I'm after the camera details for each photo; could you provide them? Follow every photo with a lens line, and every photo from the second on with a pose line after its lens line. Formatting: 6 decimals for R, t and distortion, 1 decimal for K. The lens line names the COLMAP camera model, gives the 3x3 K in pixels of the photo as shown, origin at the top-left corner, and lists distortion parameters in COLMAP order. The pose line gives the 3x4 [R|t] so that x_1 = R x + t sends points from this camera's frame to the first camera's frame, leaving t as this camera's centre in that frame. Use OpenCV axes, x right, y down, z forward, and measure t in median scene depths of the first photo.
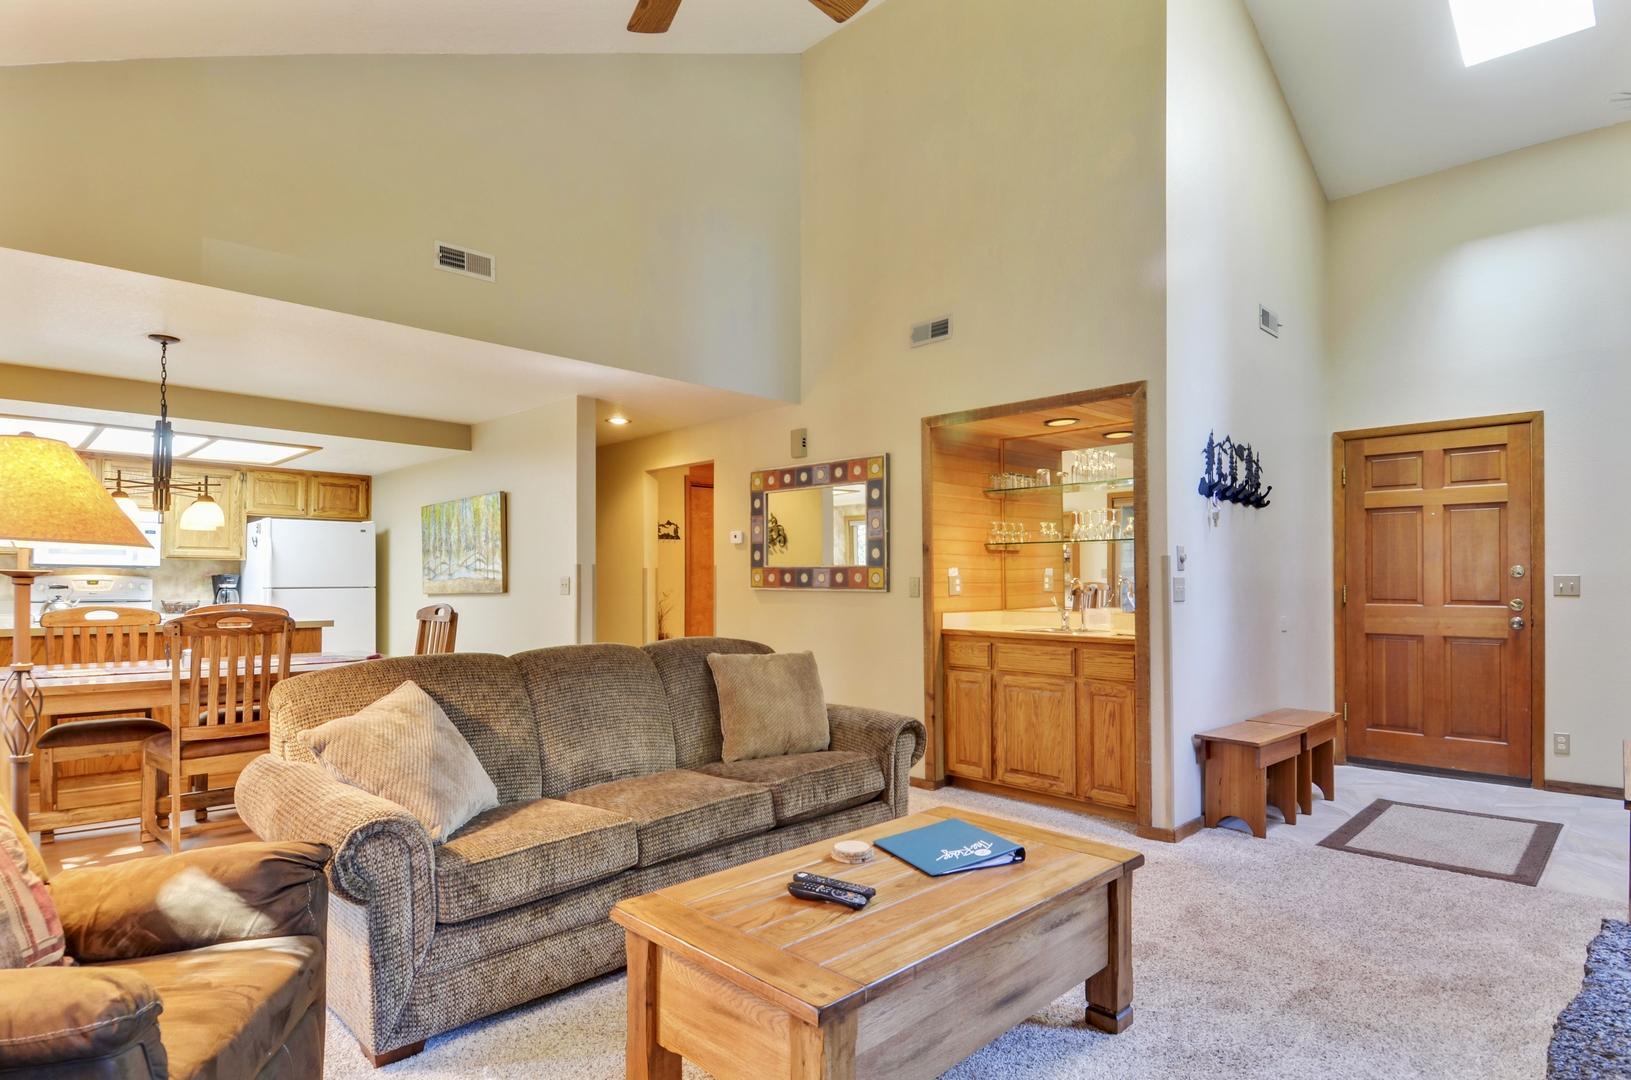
lens RADIAL K [[882.5, 0, 816.2], [0, 882.5, 553.4], [0, 0, 1]] dist [0.052879, -0.047579]
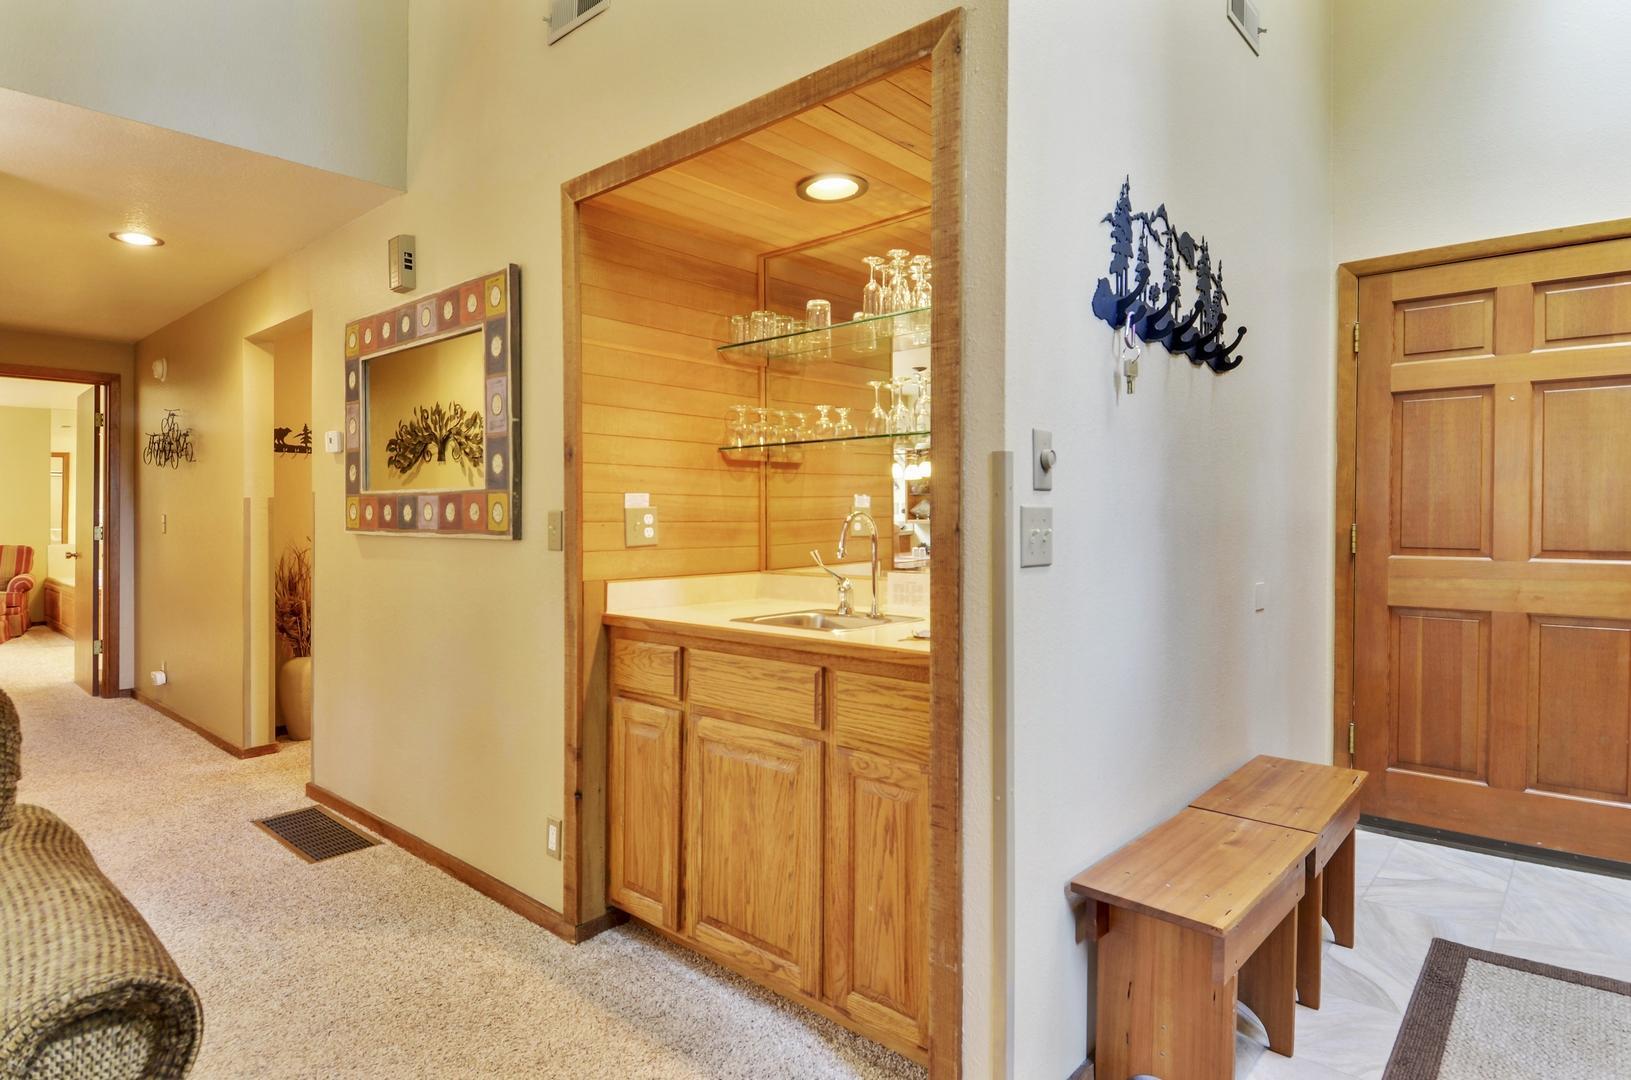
lens RADIAL K [[866.6, 0, 842.2], [0, 866.6, 524.3], [0, 0, 1]] dist [0.024663, -0.000915]
pose [[0.997478, -0.001704, 0.070953, 0.239508], [-0.000950, 0.999301, 0.037360, 0.016383], [-0.070967, -0.037333, 0.996780, 0.502467]]
